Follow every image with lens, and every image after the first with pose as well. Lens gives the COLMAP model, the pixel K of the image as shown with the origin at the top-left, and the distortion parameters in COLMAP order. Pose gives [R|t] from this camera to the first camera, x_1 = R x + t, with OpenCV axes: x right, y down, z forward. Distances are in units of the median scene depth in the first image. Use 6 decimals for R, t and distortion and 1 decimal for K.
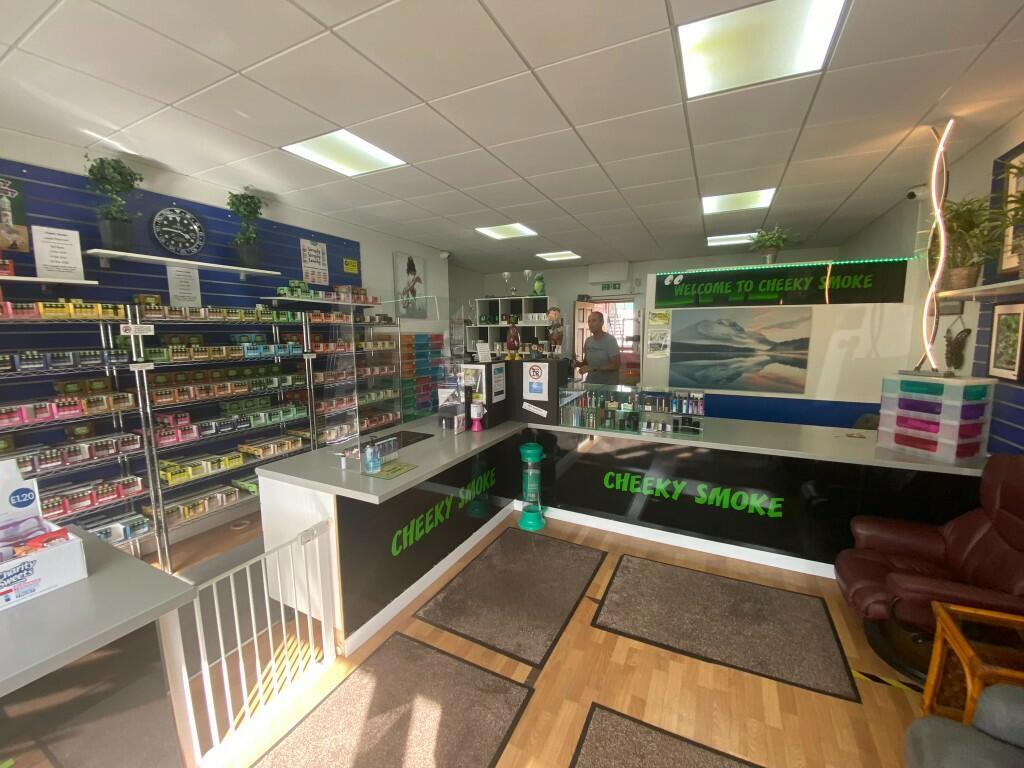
lens RADIAL K [[427.1, 0, 508.4], [0, 427.1, 385.6], [0, 0, 1]] dist [0.004551, -0.011759]
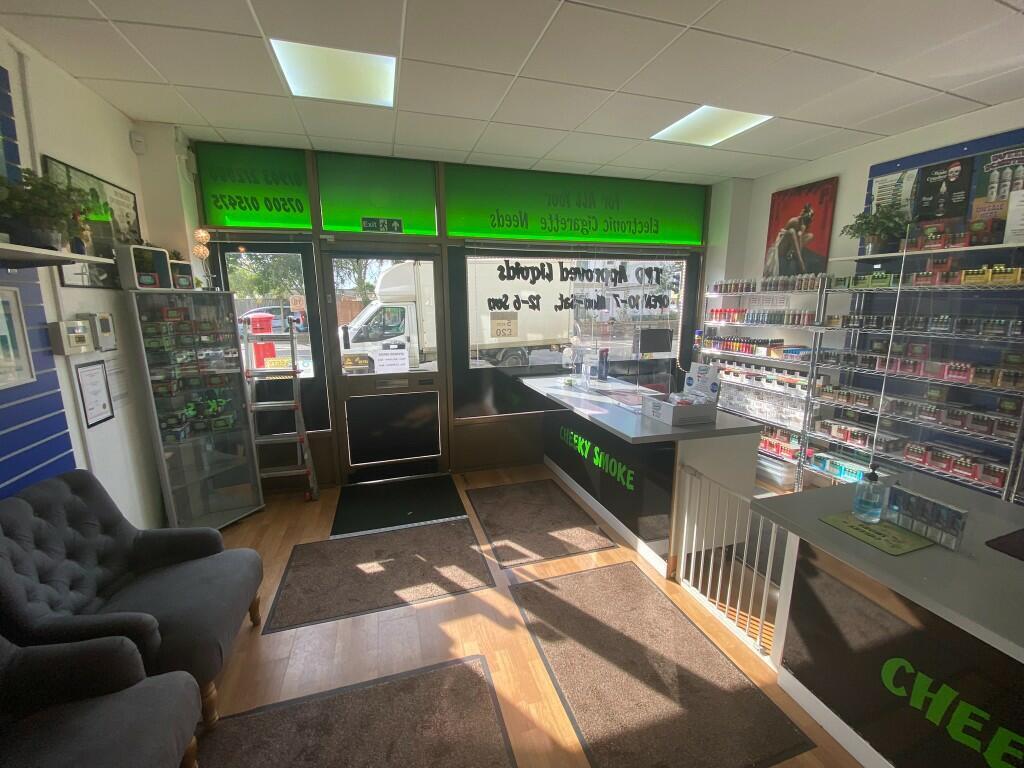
lens RADIAL K [[427.1, 0, 512.2], [0, 427.1, 383.8], [0, 0, 1]] dist [0.004551, -0.011759]
pose [[-0.722658, 0.140233, -0.676831, 0.453408], [-0.083896, 0.954168, 0.287272, -0.126461], [0.686095, 0.264383, -0.677772, 0.958040]]
